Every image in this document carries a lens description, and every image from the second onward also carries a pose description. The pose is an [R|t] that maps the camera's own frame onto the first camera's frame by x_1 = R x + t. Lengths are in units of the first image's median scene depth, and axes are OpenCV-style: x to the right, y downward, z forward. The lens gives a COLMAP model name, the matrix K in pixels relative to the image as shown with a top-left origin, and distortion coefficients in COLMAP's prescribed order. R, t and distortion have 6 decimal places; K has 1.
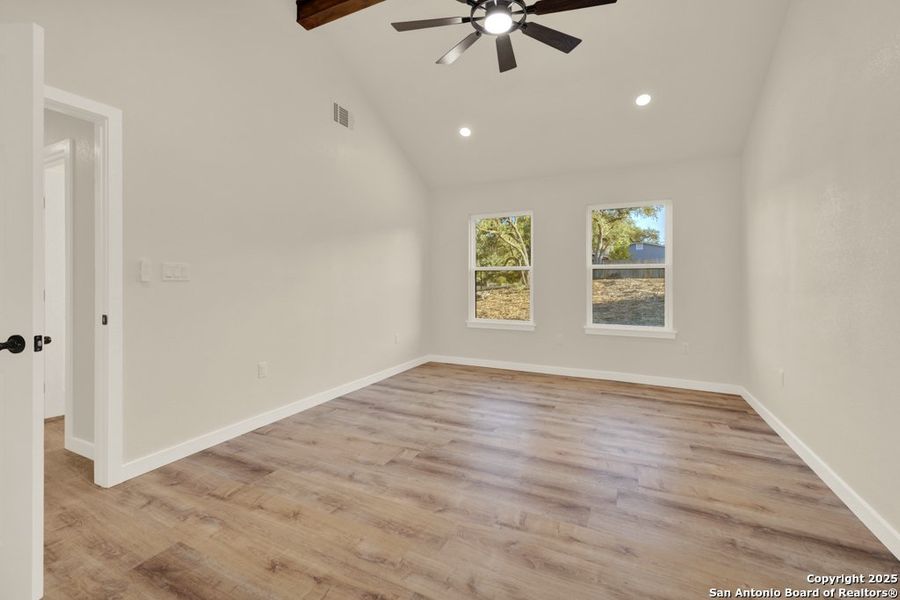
lens RADIAL K [[382.3, 0, 448.0], [0, 382.3, 292.2], [0, 0, 1]] dist [0.010408, 0.000550]
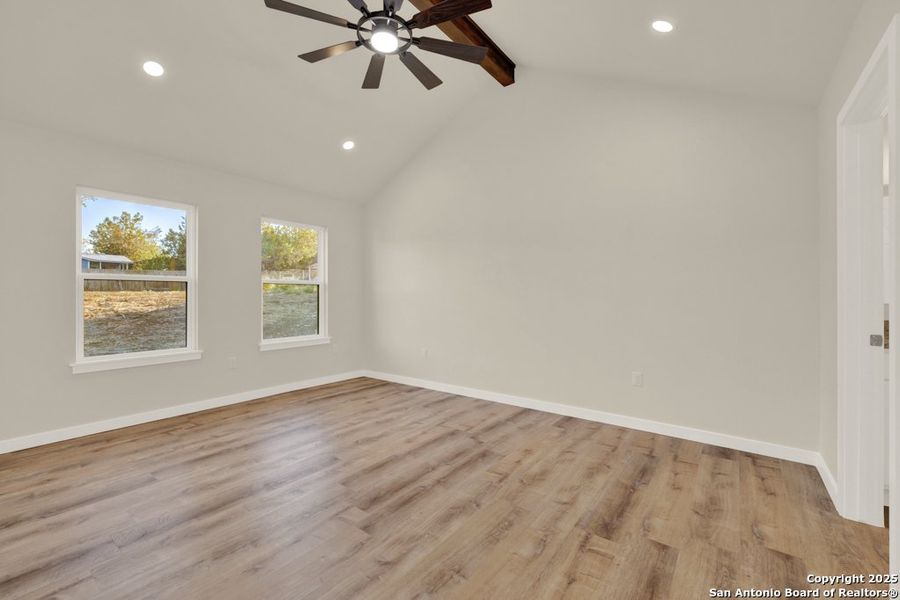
lens RADIAL K [[382.3, 0, 445.8], [0, 382.3, 297.8], [0, 0, 1]] dist [0.010408, 0.000550]
pose [[0.190733, -0.002326, 0.981639, -0.933416], [0.024234, 0.999704, -0.002340, -0.015680], [-0.981343, 0.024235, 0.190733, 0.732777]]
